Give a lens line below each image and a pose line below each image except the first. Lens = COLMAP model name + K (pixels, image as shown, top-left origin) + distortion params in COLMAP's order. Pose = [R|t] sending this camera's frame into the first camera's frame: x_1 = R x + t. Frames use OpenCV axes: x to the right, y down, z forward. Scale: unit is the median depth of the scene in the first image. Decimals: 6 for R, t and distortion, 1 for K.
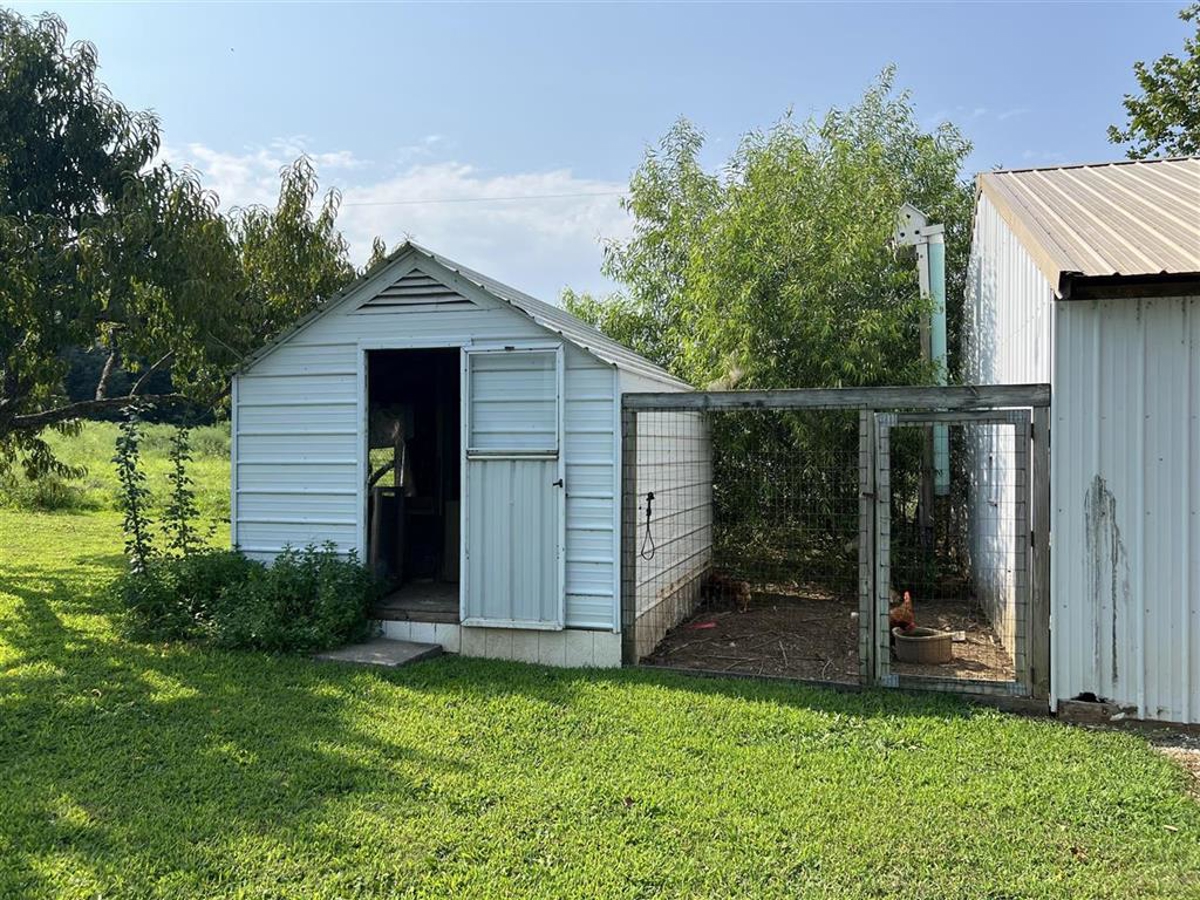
lens RADIAL K [[917.3, 0, 602.6], [0, 917.3, 446.3], [0, 0, 1]] dist [0.070680, -0.072899]
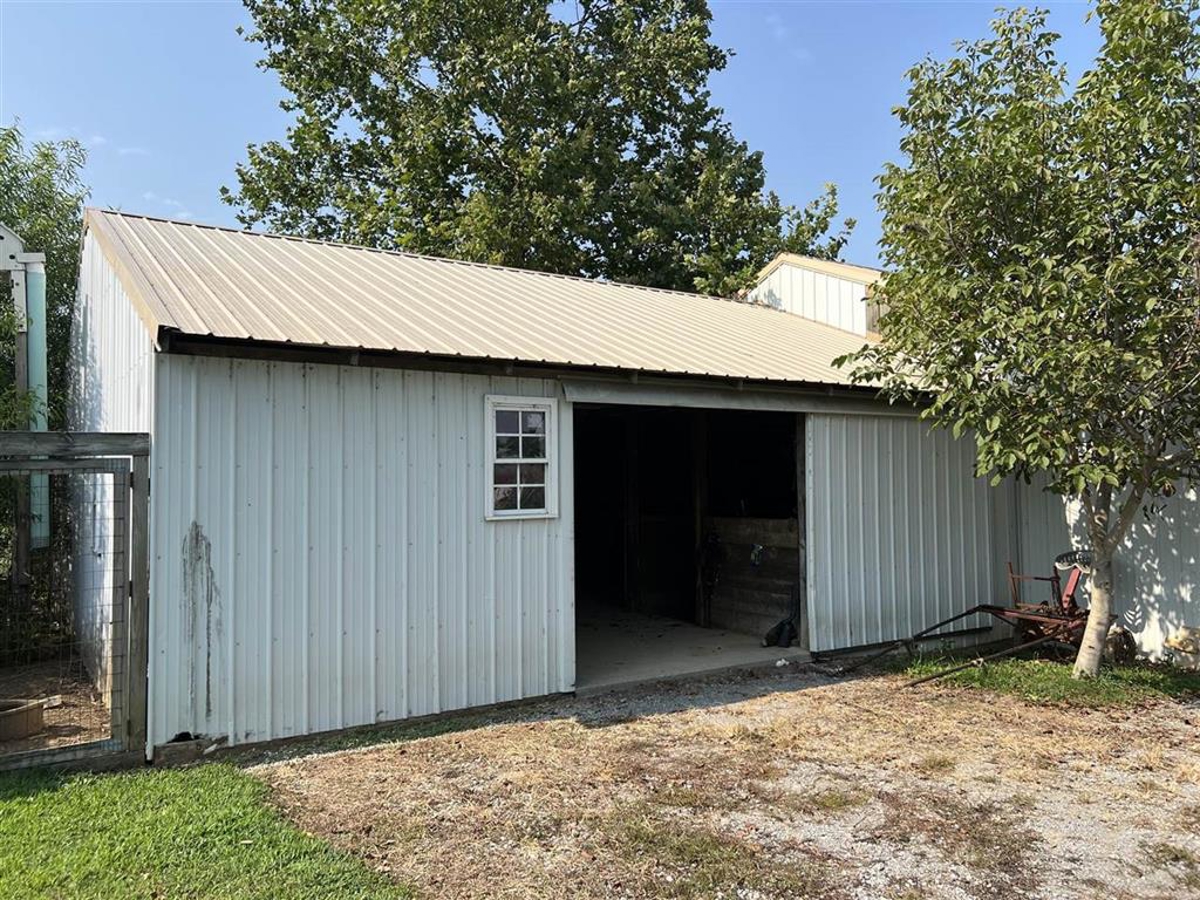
lens RADIAL K [[917.3, 0, 602.6], [0, 917.3, 446.3], [0, 0, 1]] dist [0.070680, -0.072899]
pose [[0.633440, 0.019187, 0.773554, 0.009799], [0.015954, 0.999156, -0.037848, -0.007111], [-0.773628, 0.036316, 0.632599, -0.027209]]
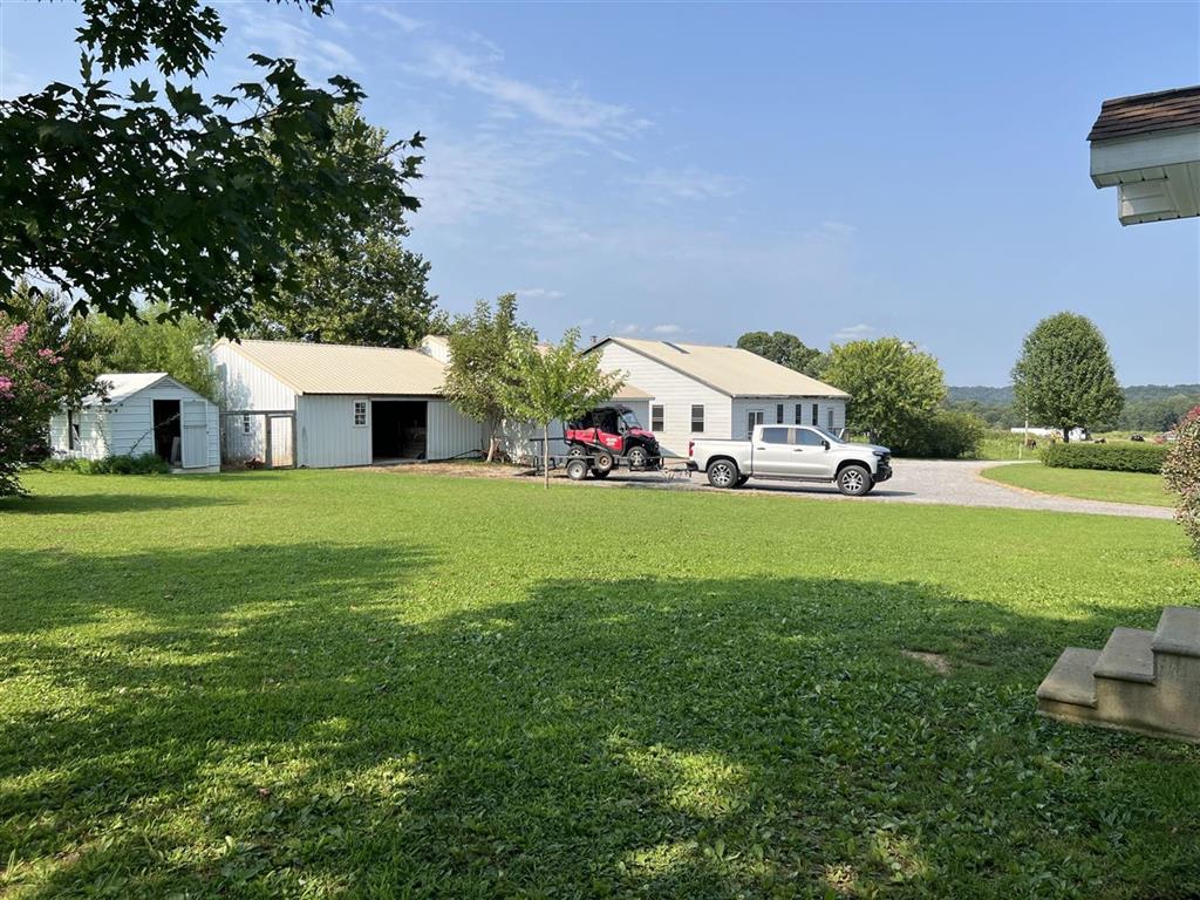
lens RADIAL K [[917.3, 0, 602.6], [0, 917.3, 446.3], [0, 0, 1]] dist [0.070680, -0.072899]
pose [[0.348159, -0.049882, 0.936107, -4.077729], [0.004941, 0.998667, 0.051378, -0.127204], [-0.937423, -0.013262, 0.347941, -2.640318]]
